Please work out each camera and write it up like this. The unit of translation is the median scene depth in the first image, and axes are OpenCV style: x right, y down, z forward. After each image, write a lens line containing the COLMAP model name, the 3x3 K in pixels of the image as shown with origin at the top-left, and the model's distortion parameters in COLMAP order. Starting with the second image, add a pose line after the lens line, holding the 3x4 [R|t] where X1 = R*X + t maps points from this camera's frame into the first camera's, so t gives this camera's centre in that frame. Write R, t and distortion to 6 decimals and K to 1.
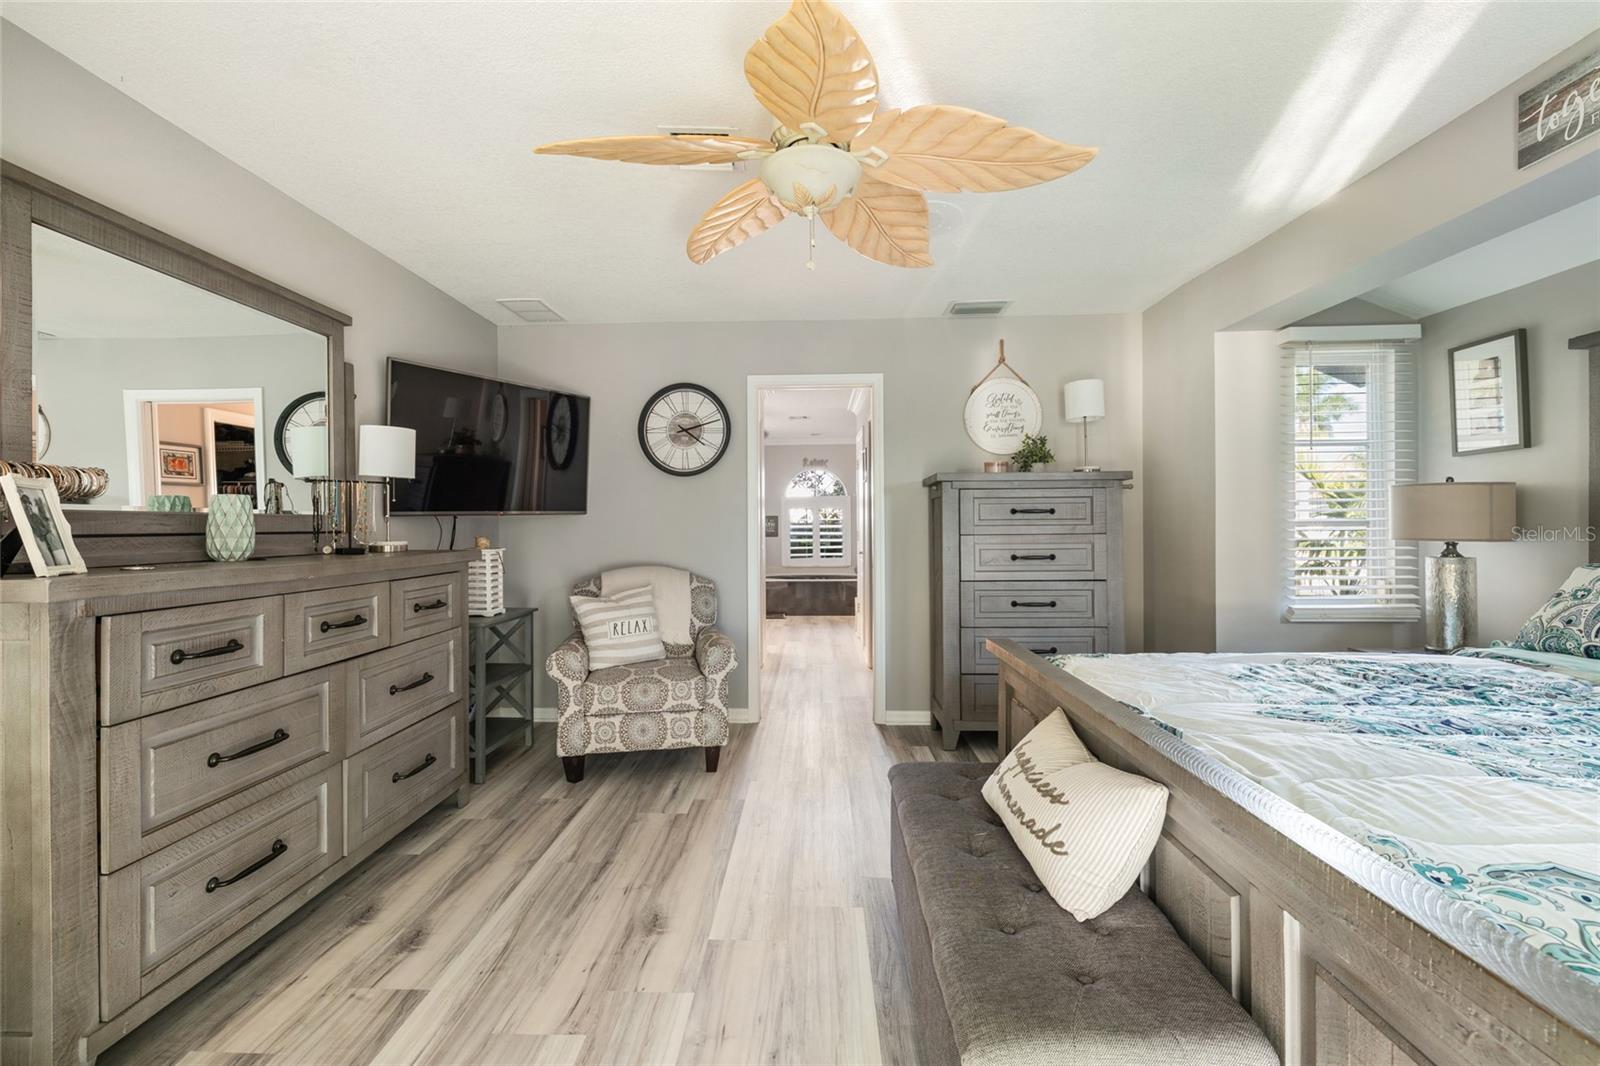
lens RADIAL K [[689.2, 0, 804.0], [0, 689.2, 523.2], [0, 0, 1]] dist [0.013510, -0.000120]
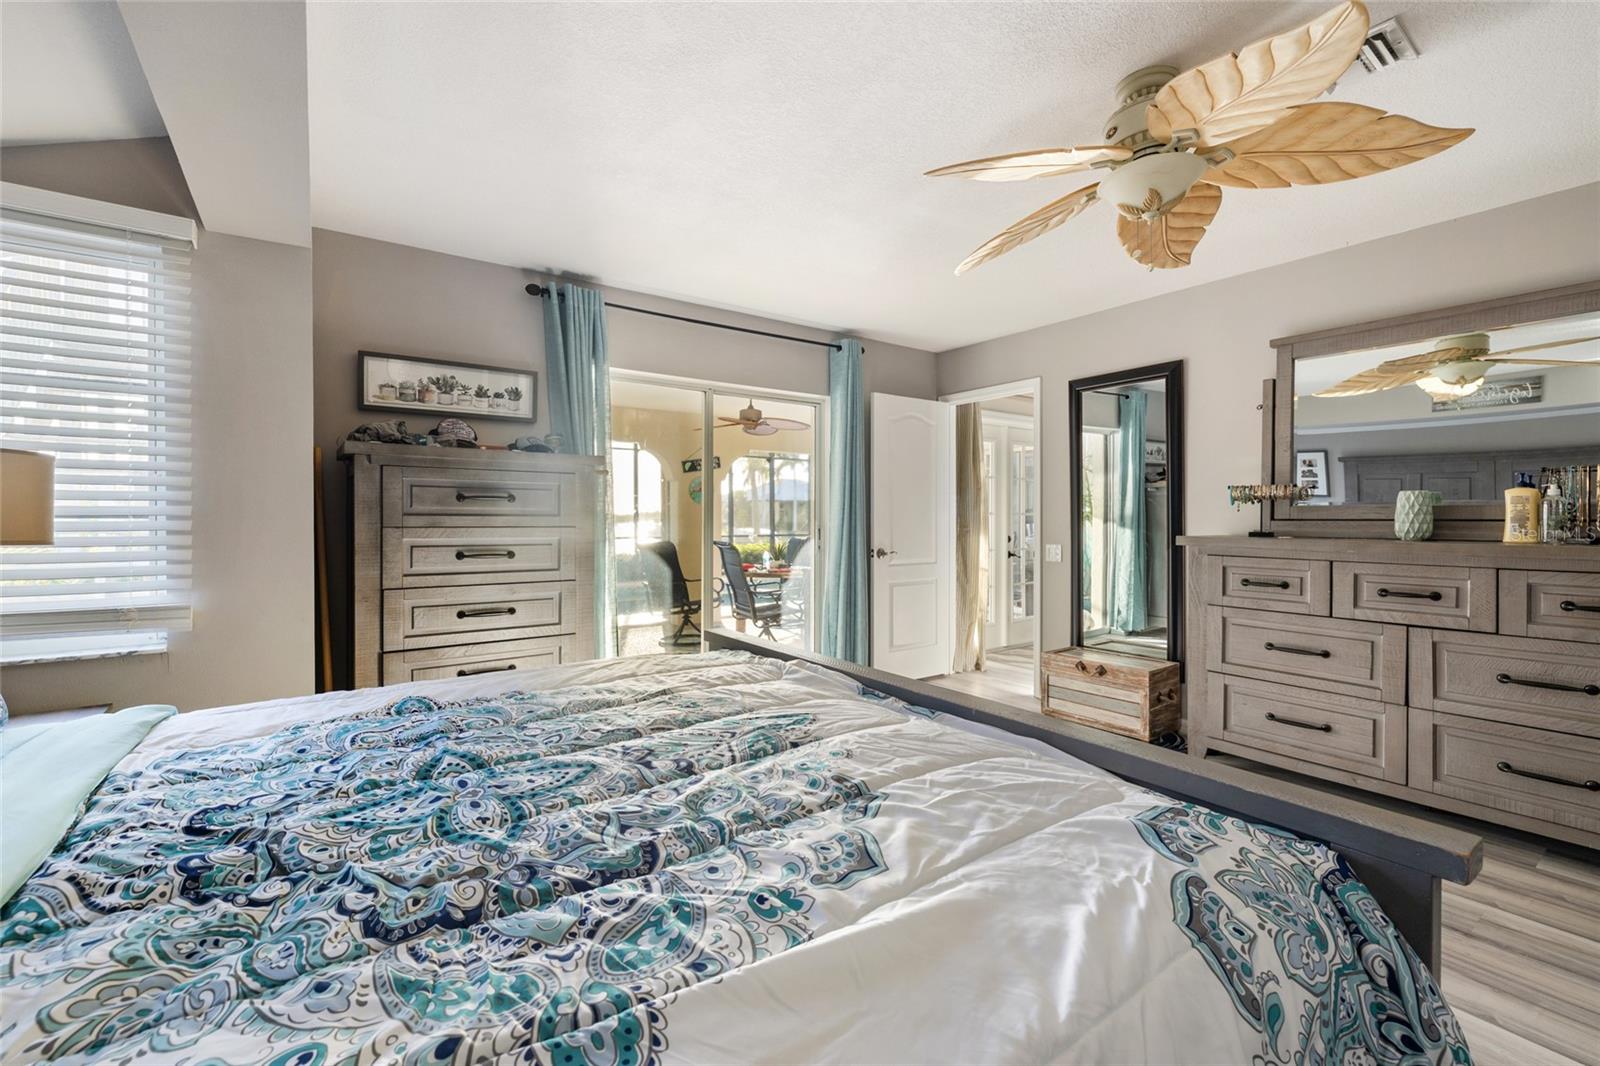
lens RADIAL K [[689.2, 0, 804.0], [0, 689.2, 523.2], [0, 0, 1]] dist [0.013510, -0.000120]
pose [[-0.793471, 0.011005, -0.608508, 1.038896], [0.003408, 0.999901, 0.013639, -0.000846], [0.608598, 0.008749, -0.793431, 1.493269]]
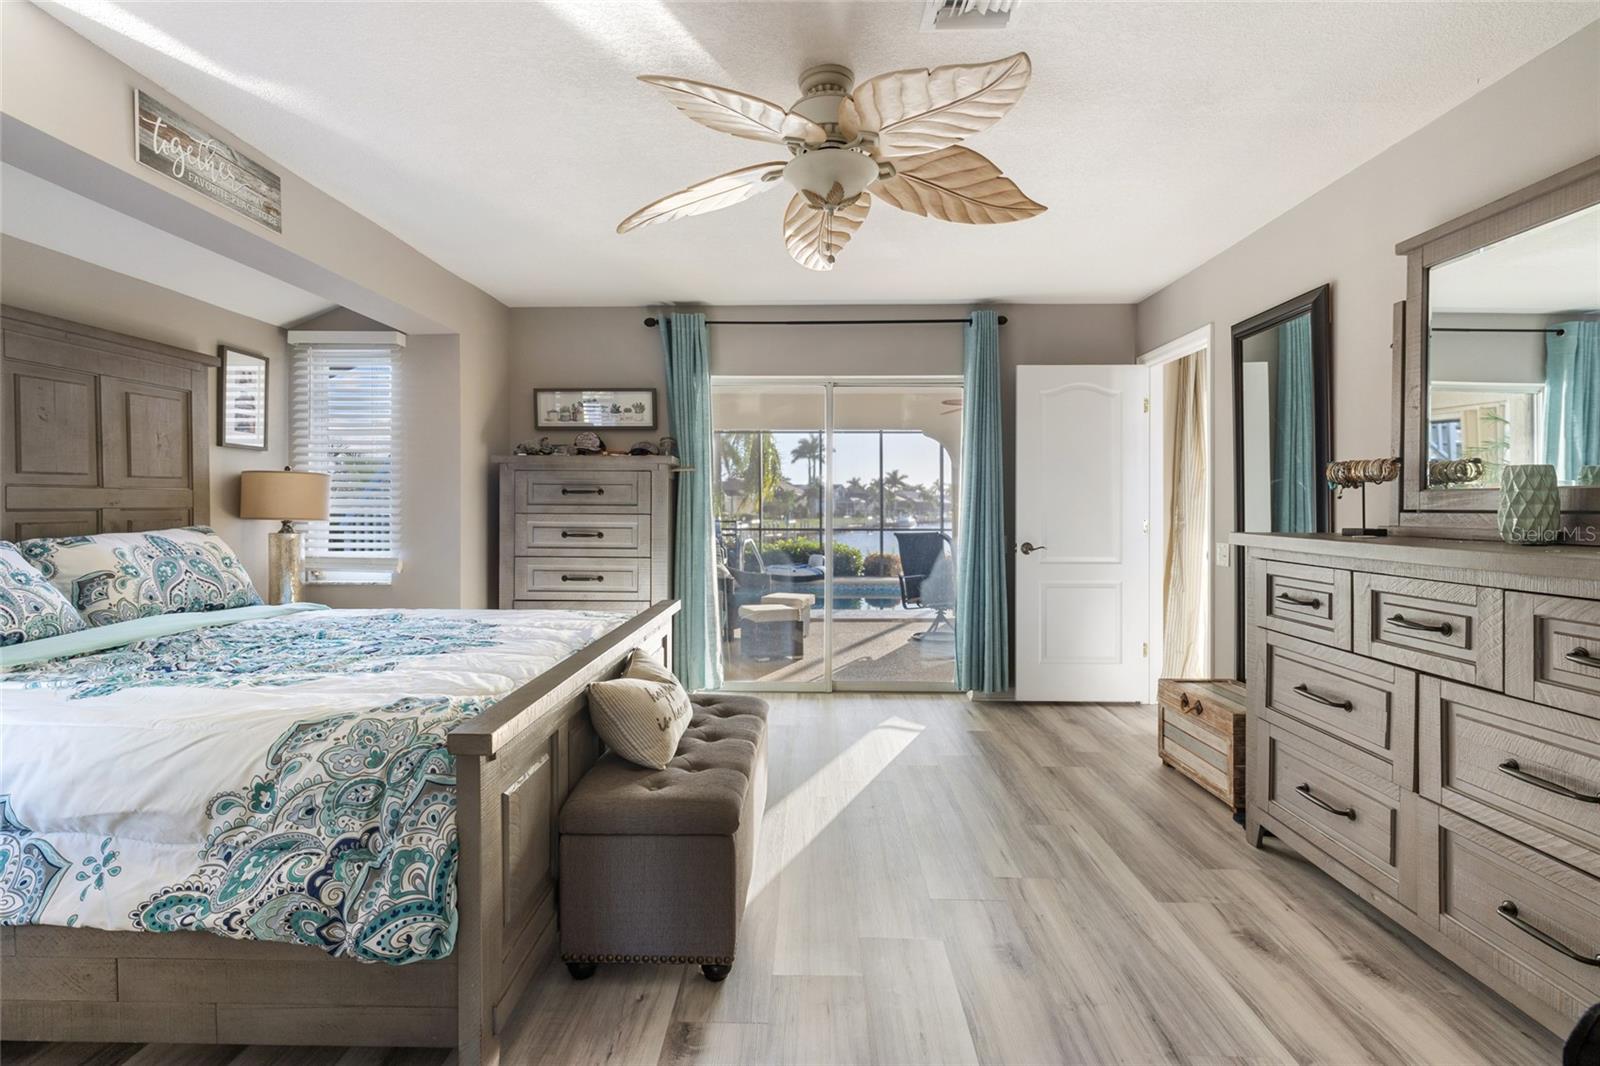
lens RADIAL K [[790.9, 0, 796.8], [0, 790.9, 509.7], [0, 0, 1]] dist [-0.000191, -0.000342]
pose [[-0.999987, 0.004842, -0.001867, 0.061495], [0.004832, 0.999972, 0.005700, 0.003825], [0.001894, 0.005691, -0.999982, 2.159907]]
